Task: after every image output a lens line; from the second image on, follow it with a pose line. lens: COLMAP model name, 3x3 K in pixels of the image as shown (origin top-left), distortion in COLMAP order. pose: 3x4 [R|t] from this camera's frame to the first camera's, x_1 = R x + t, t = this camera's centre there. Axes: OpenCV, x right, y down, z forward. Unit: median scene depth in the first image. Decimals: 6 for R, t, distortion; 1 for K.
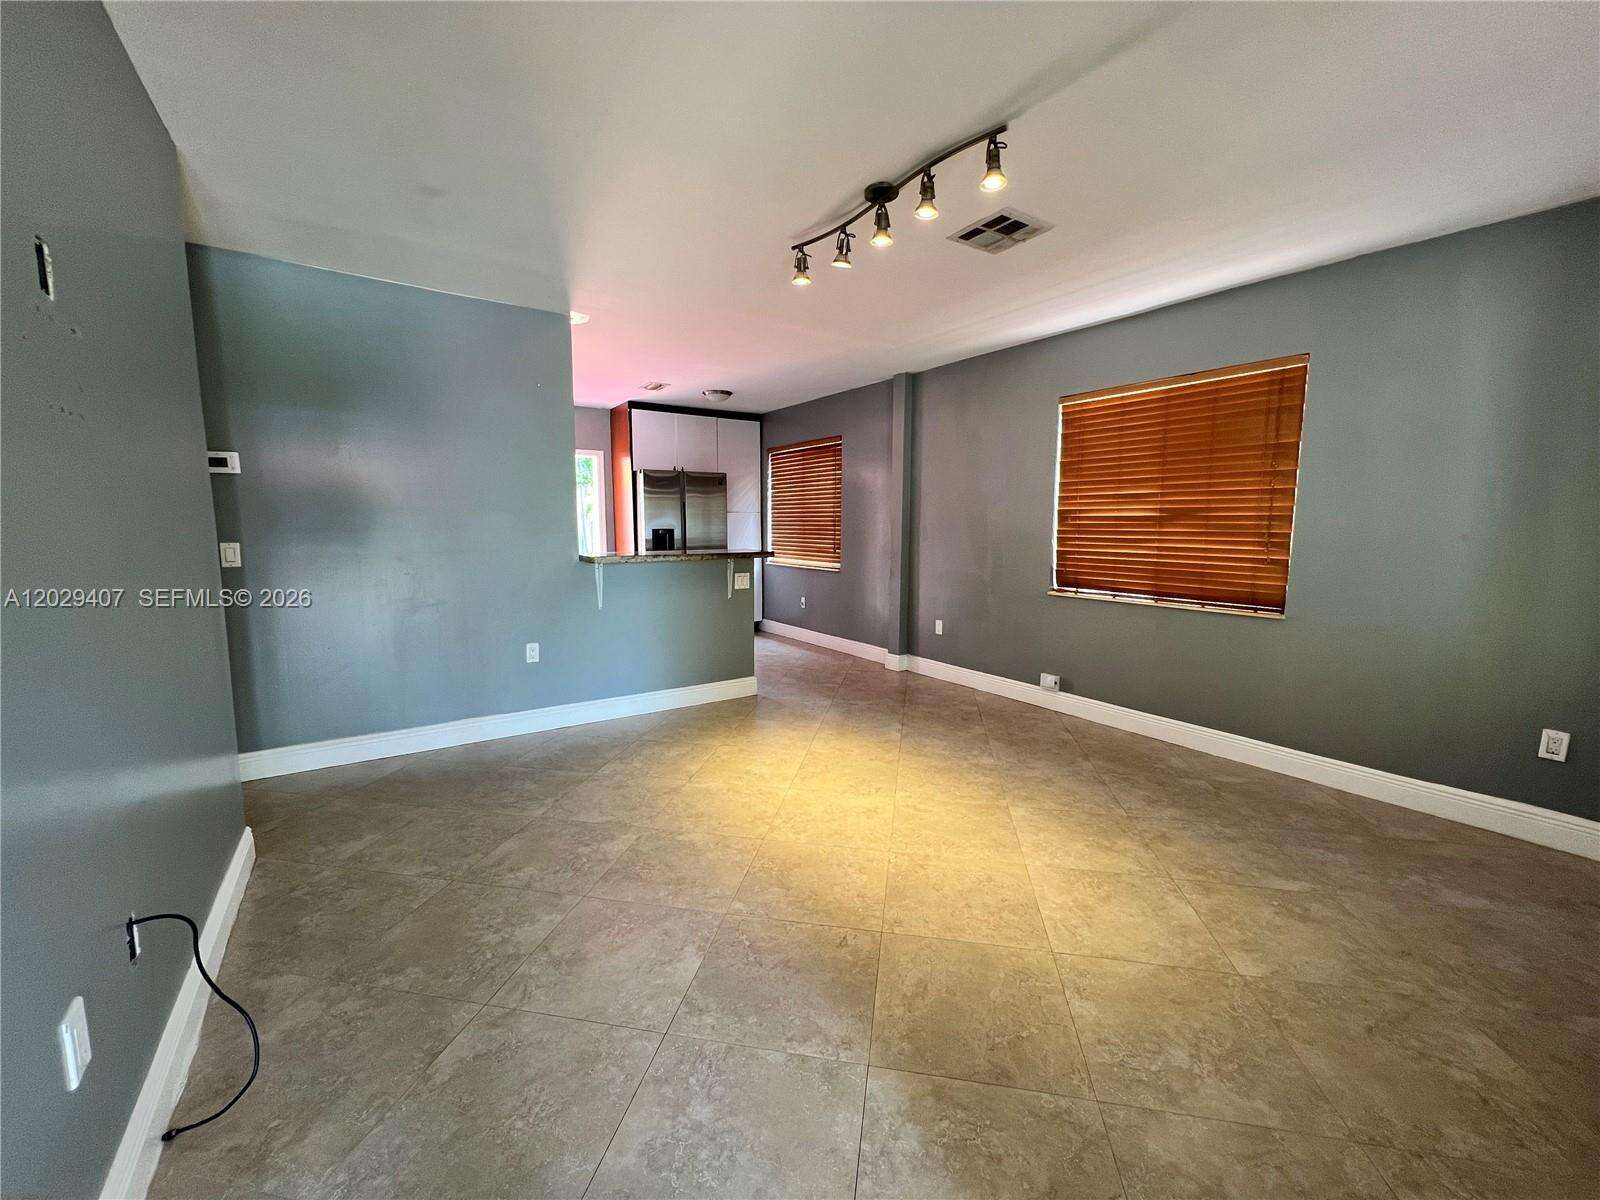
lens RADIAL K [[640.3, 0, 799.0], [0, 640.3, 603.6], [0, 0, 1]] dist [-0.000801, 0.000369]
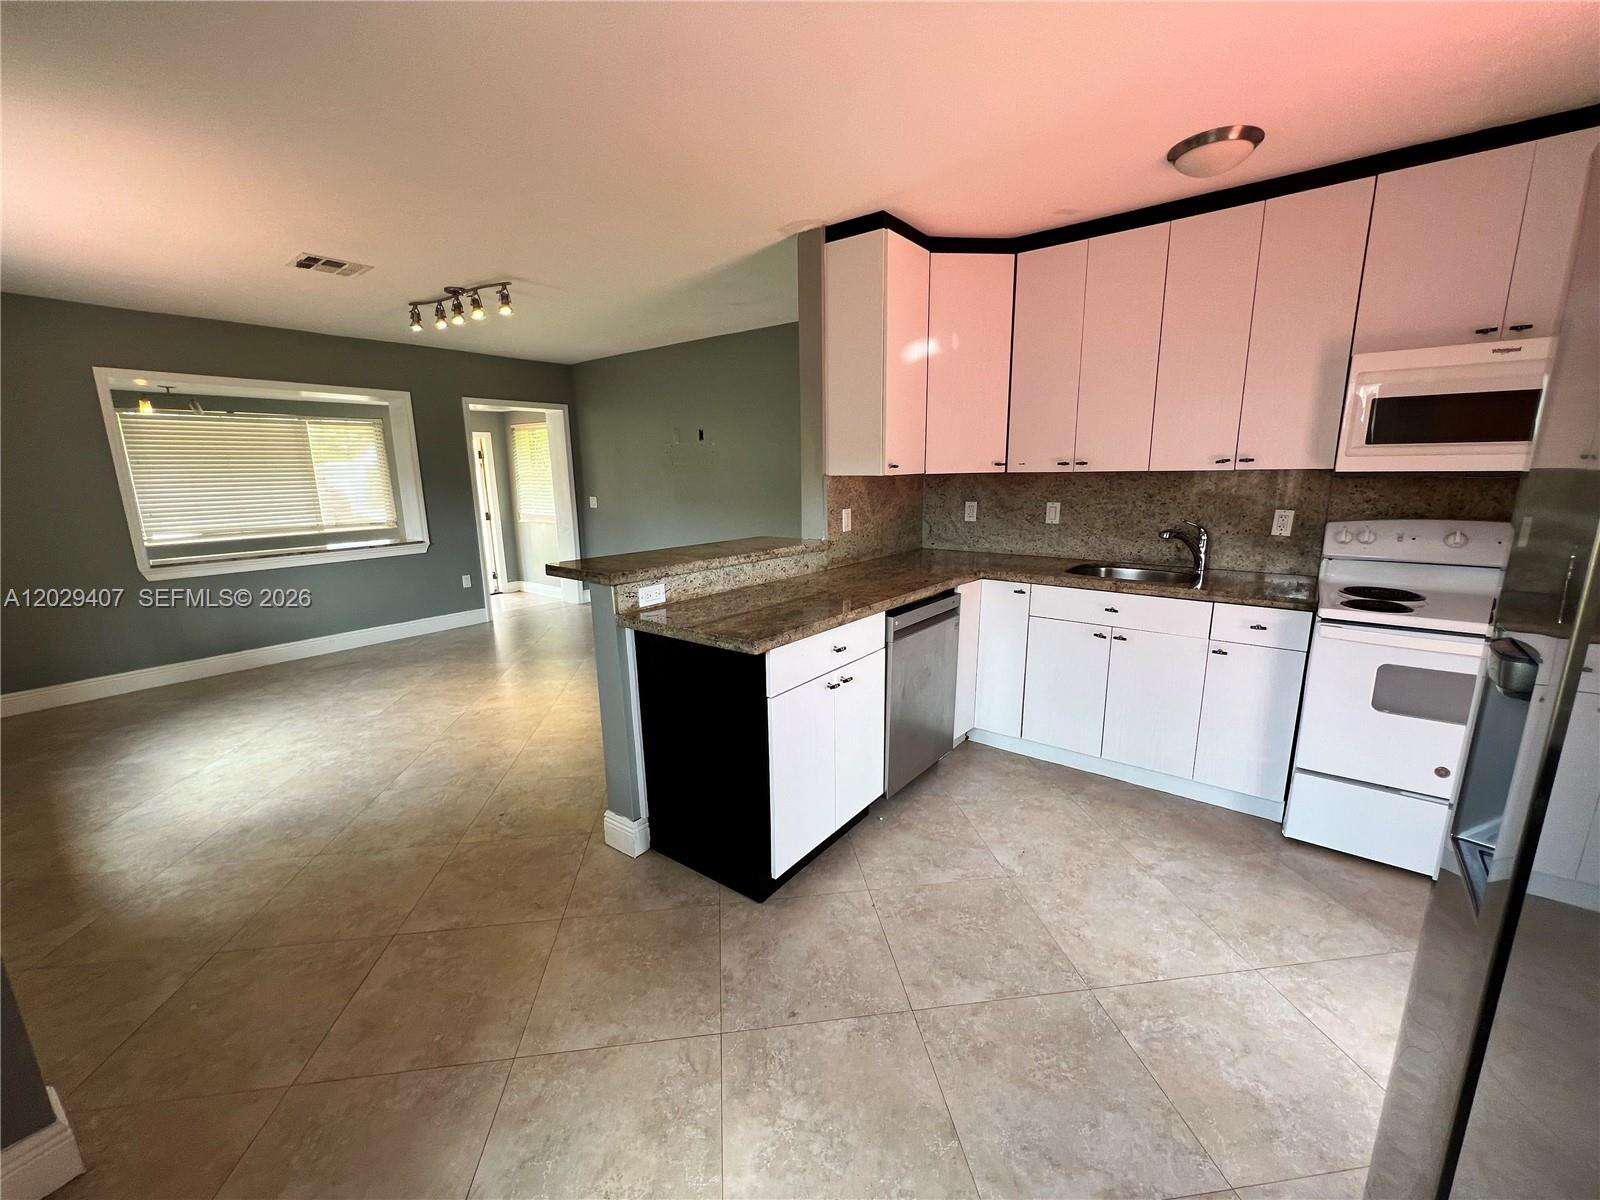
lens RADIAL K [[641.9, 0, 796.2], [0, 641.9, 600.7], [0, 0, 1]] dist [-0.000789, 0.000486]
pose [[-0.950826, 0.070481, -0.301599, -0.121270], [-0.029910, 0.948319, 0.315907, -0.379508], [0.308277, 0.309393, -0.899578, 2.572675]]
